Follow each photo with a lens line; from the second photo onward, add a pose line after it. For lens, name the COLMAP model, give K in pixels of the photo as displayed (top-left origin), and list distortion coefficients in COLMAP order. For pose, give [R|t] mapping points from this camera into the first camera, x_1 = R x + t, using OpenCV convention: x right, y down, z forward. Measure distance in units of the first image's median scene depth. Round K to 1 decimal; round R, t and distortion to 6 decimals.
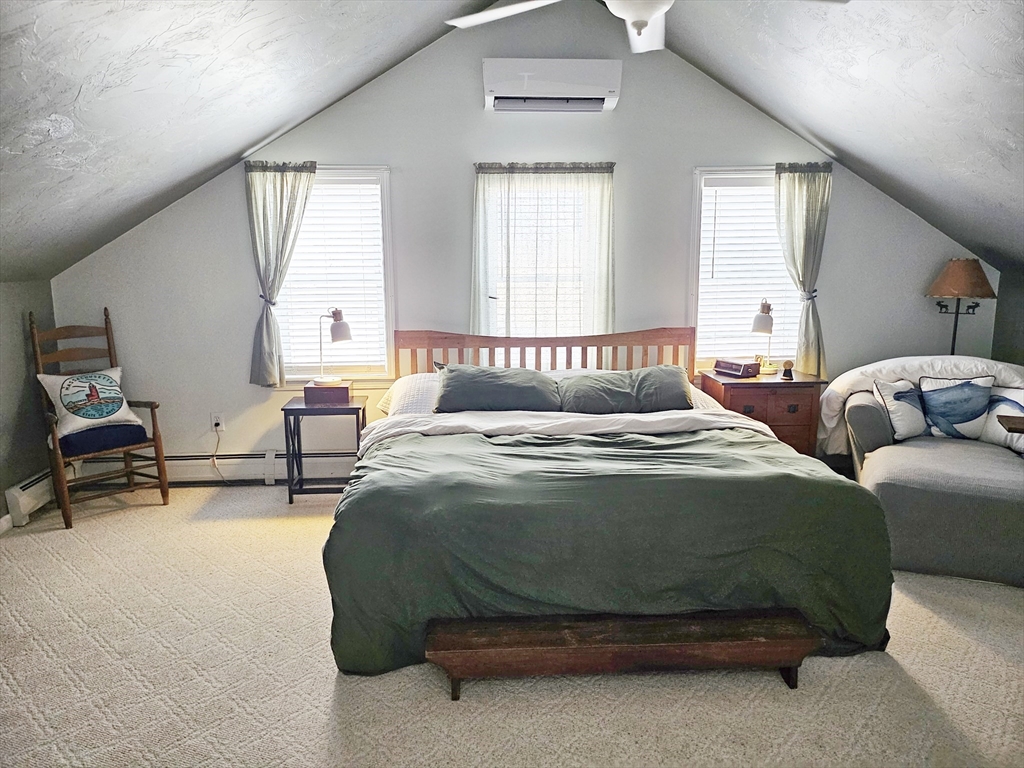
lens RADIAL K [[723.7, 0, 518.7], [0, 723.7, 384.7], [0, 0, 1]] dist [0.043883, -0.006899]
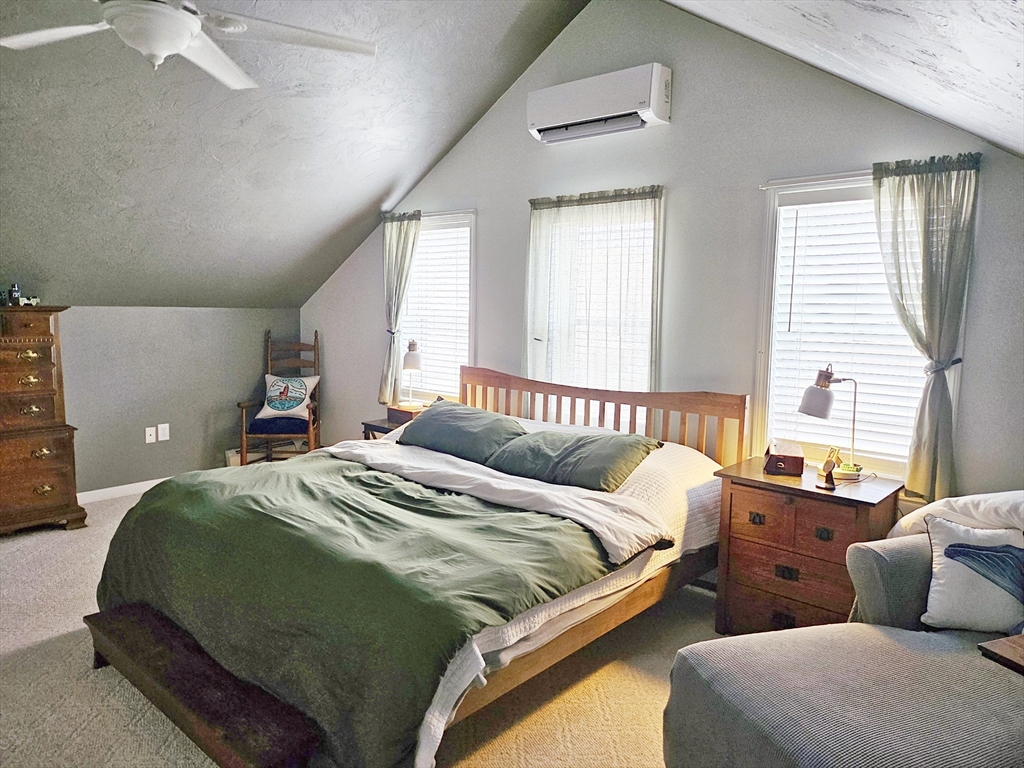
lens RADIAL K [[723.7, 0, 516.2], [0, 723.7, 384.0], [0, 0, 1]] dist [0.043883, -0.006899]
pose [[0.705502, 0.100449, -0.701553, 0.621199], [-0.150045, 0.988635, -0.009336, -0.051409], [0.692642, 0.111851, 0.712556, 0.327031]]
